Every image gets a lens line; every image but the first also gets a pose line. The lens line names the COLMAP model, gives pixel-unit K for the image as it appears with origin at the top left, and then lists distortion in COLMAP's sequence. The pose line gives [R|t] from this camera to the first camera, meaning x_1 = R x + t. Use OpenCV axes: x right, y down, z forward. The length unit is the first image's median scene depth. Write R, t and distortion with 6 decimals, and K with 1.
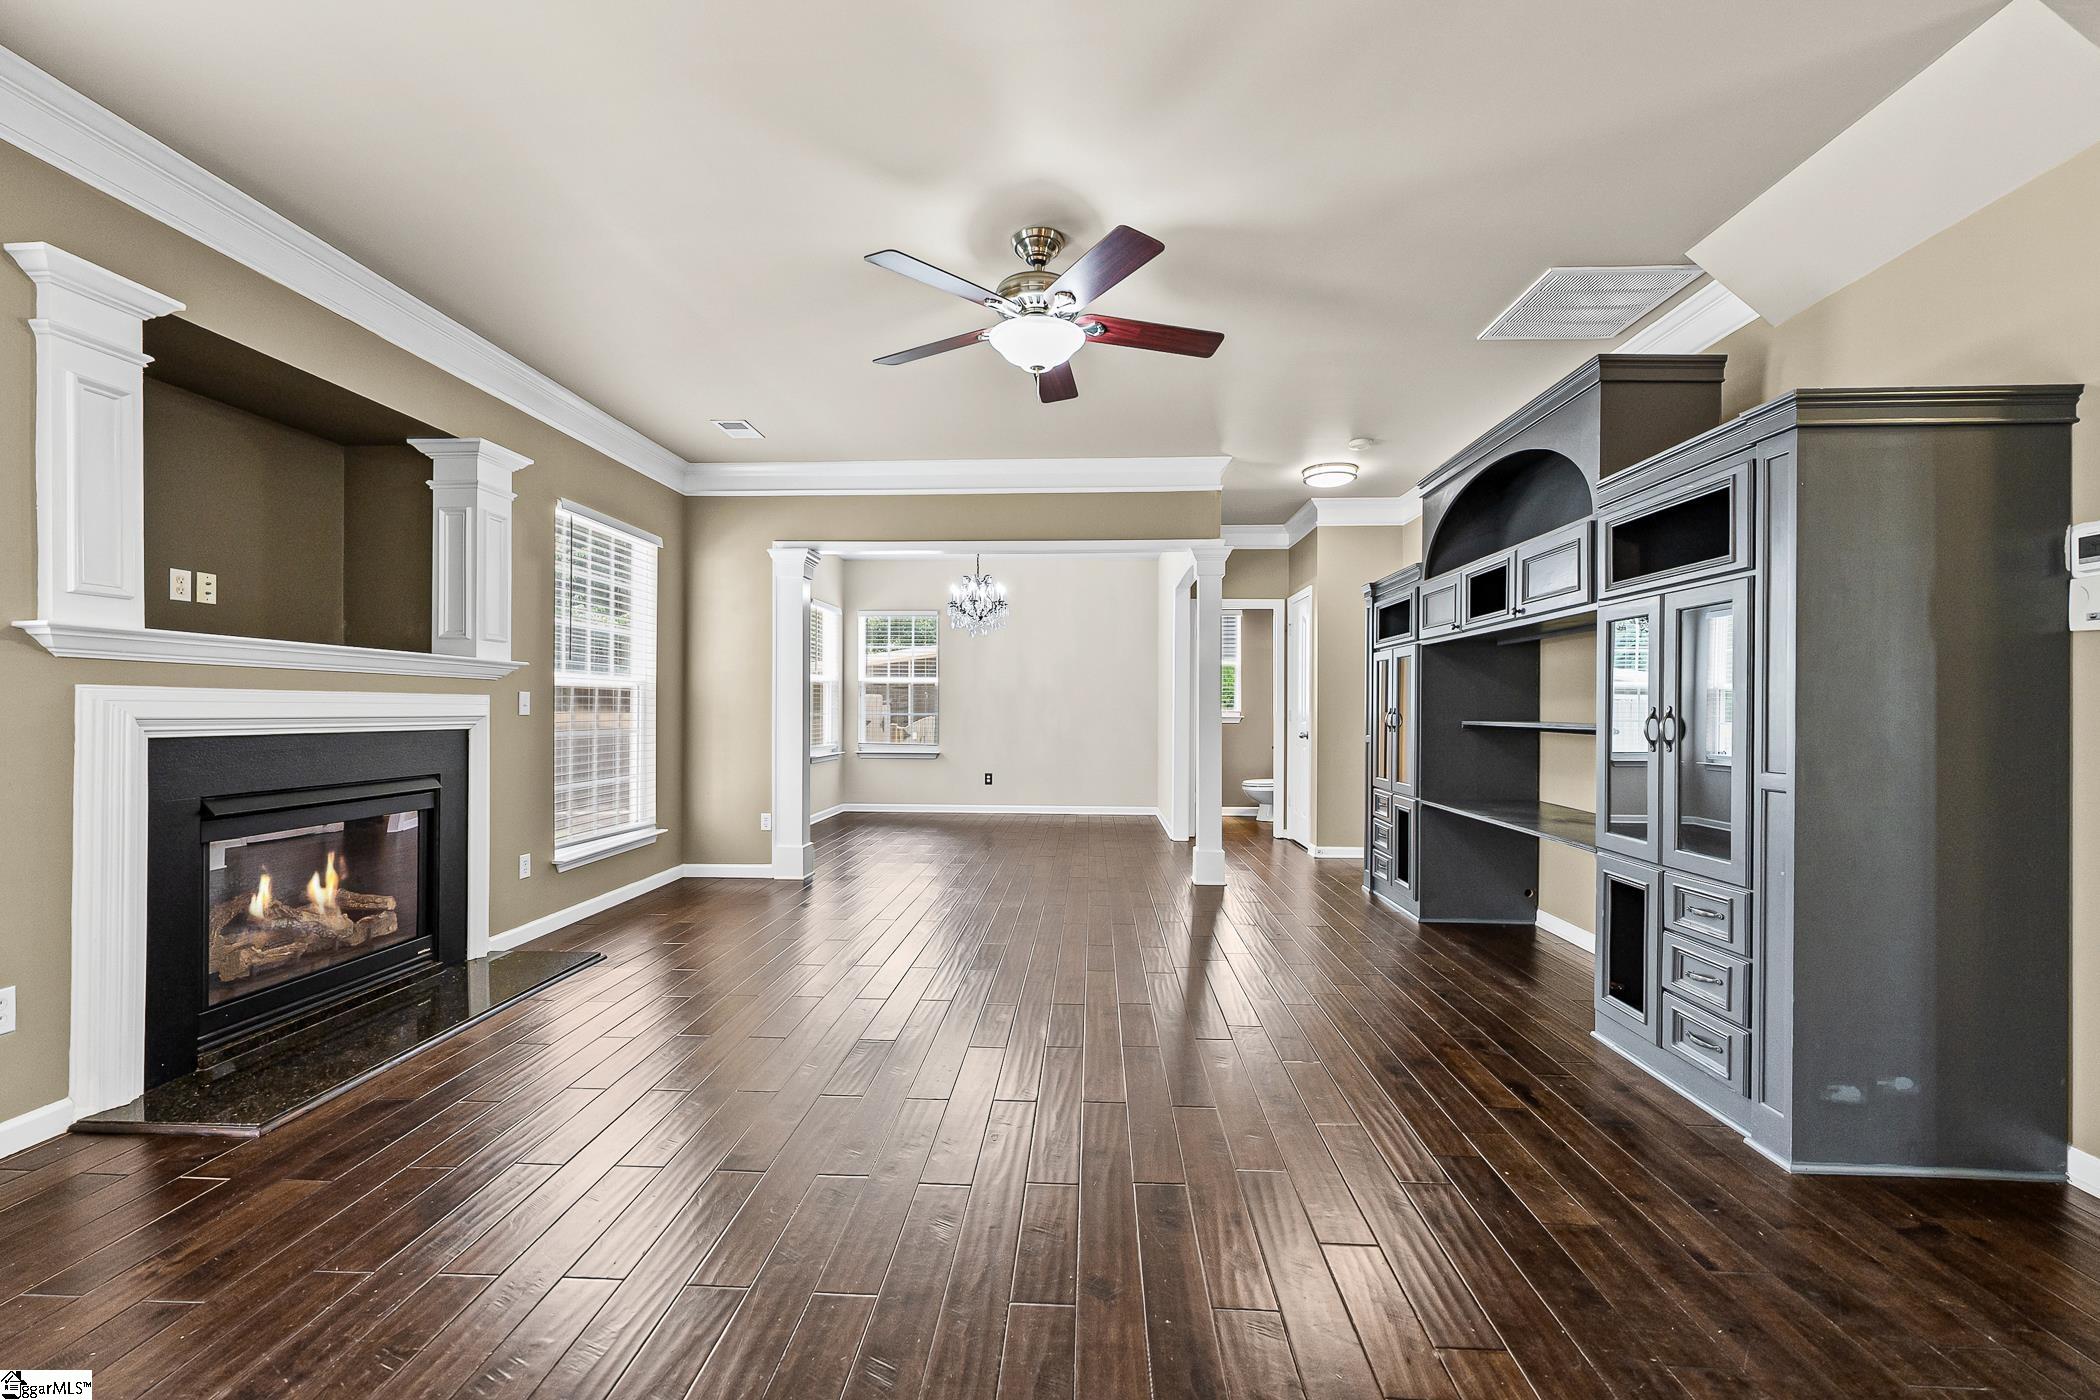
lens RADIAL K [[836.9, 0, 1047.0], [0, 836.9, 707.1], [0, 0, 1]] dist [0.000242, 0.000053]
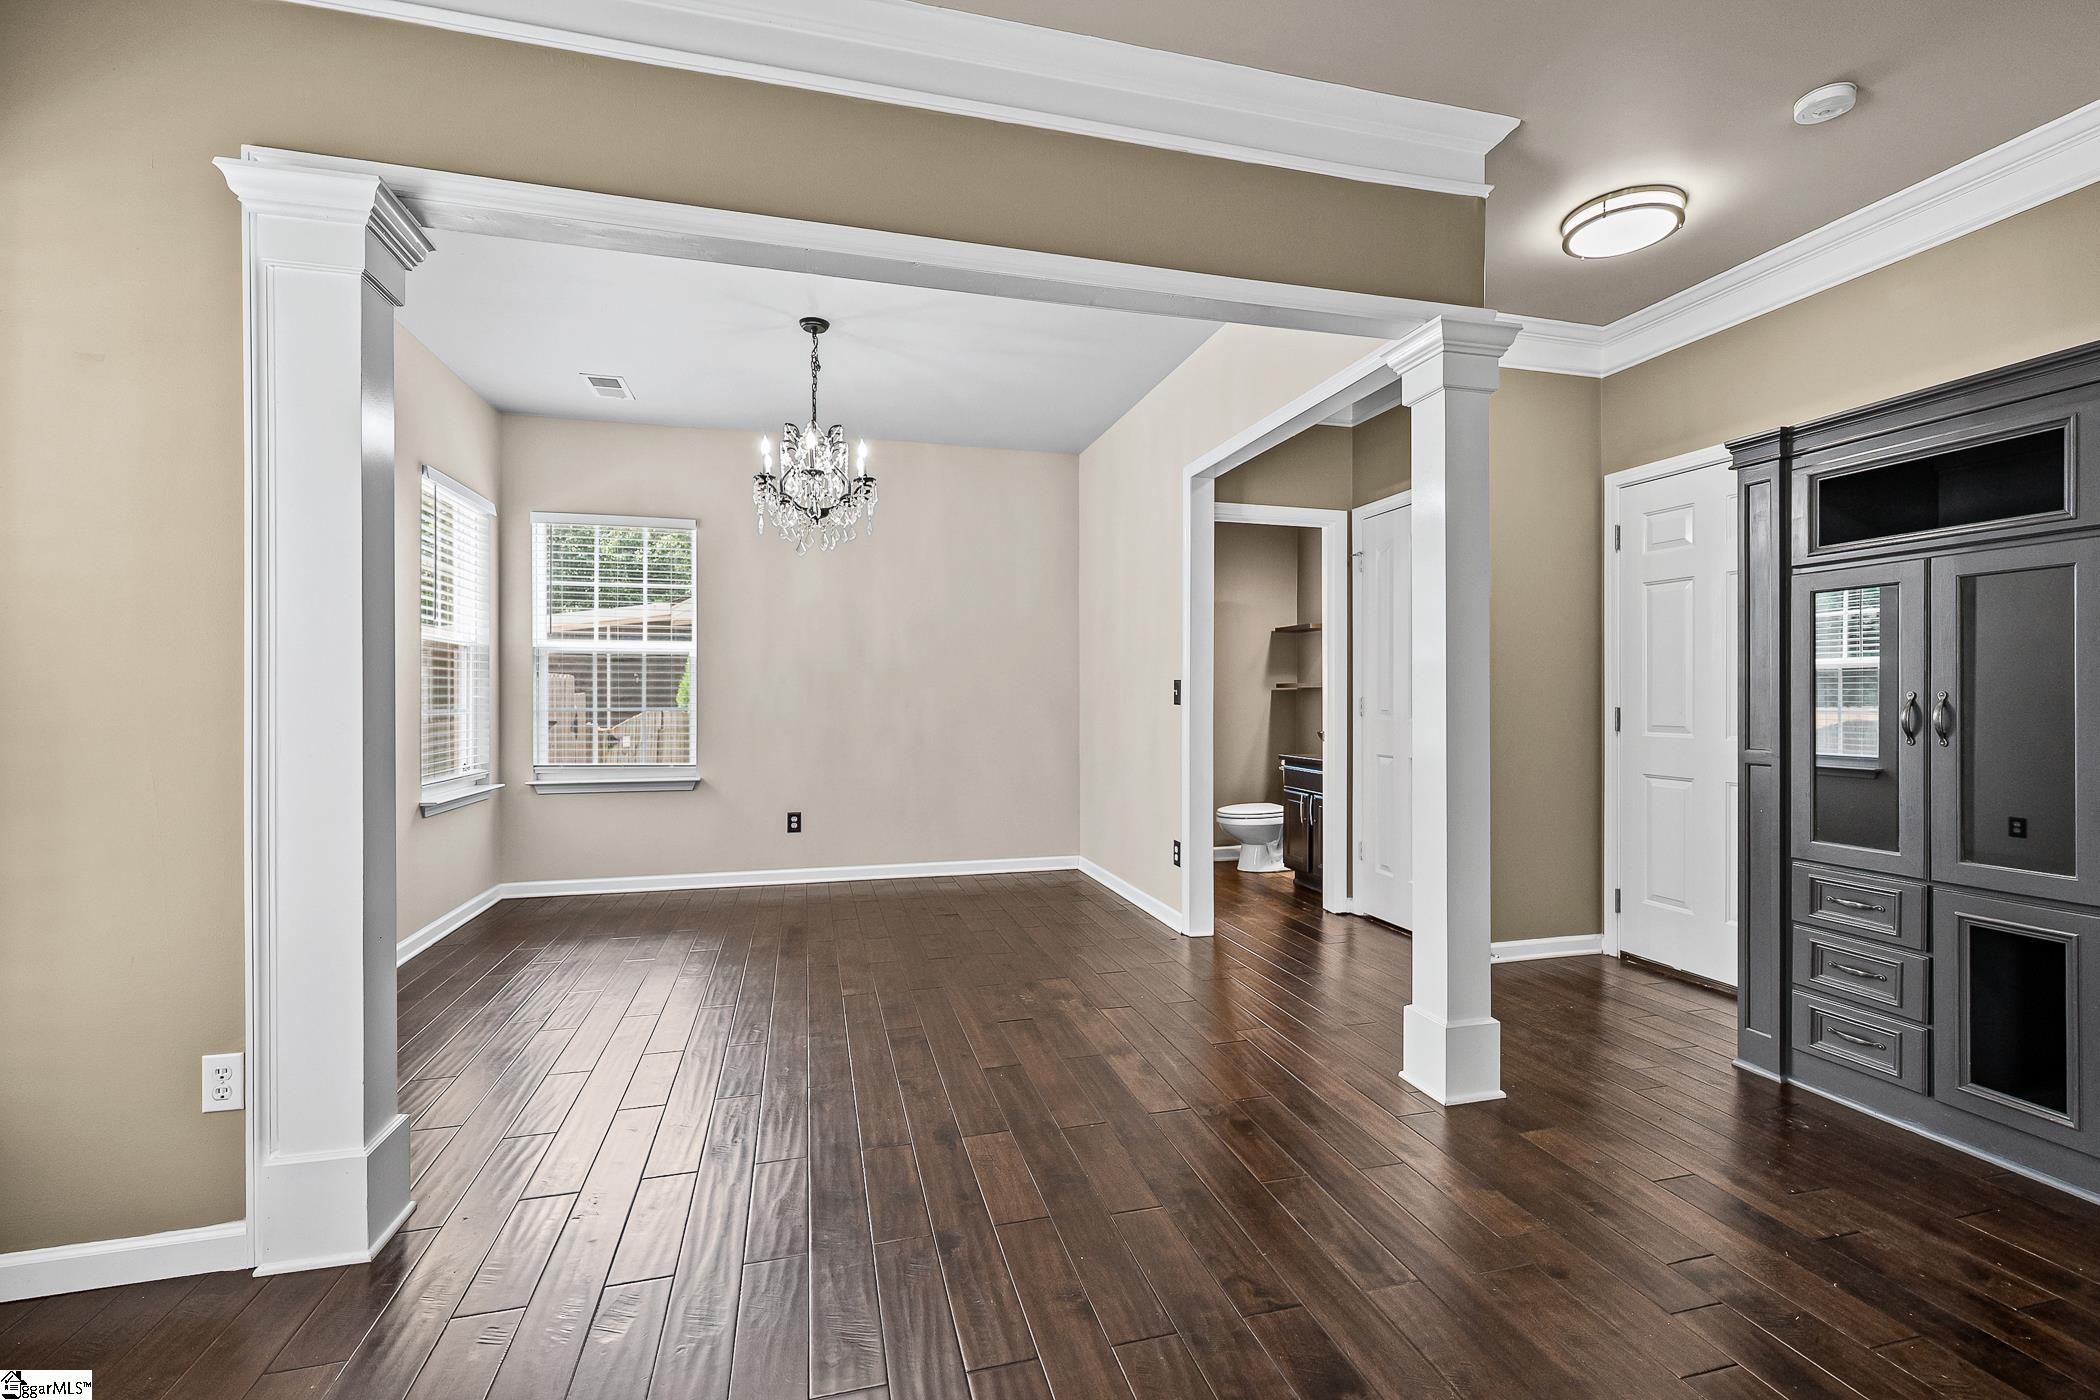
lens RADIAL K [[892.5, 0, 1050.0], [0, 892.5, 700.0], [0, 0, 1]] dist [0.000545, -0.000056]
pose [[0.948643, -0.005485, 0.316301, -0.233804], [0.003832, 0.999976, 0.005849, 0.000219], [-0.316325, -0.004337, 0.948641, 0.907435]]
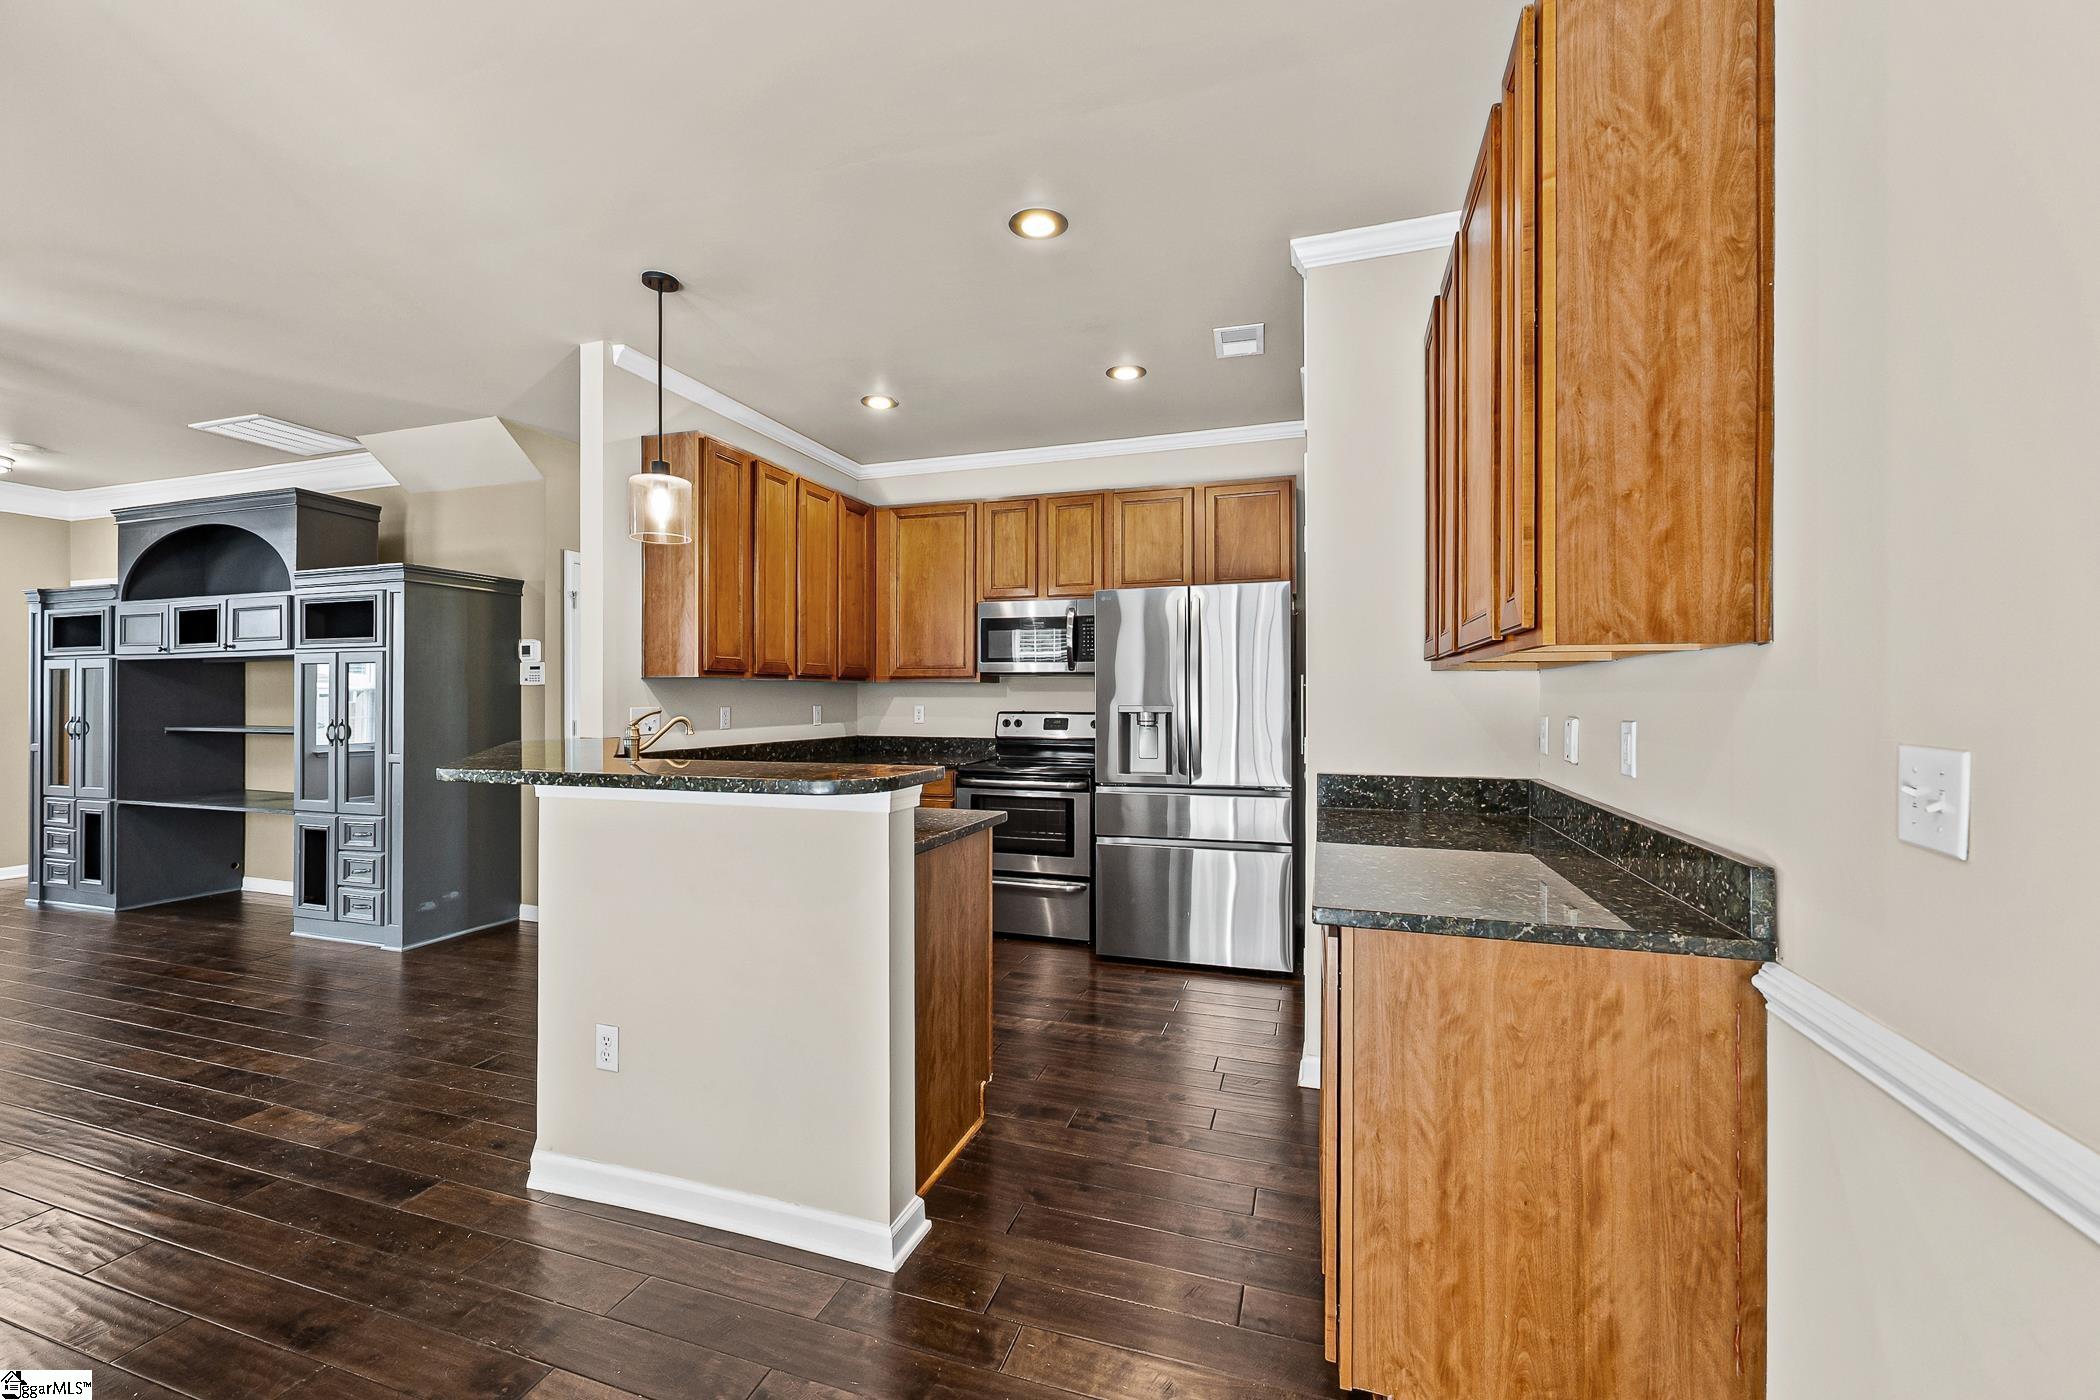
lens RADIAL K [[836.9, 0, 1047.0], [0, 836.9, 707.1], [0, 0, 1]] dist [0.000242, 0.000053]
pose [[0.261781, -0.005290, 0.965113, -0.358926], [-0.002840, 0.999976, 0.006252, -0.027118], [-0.965123, -0.004378, 0.261760, -0.569073]]
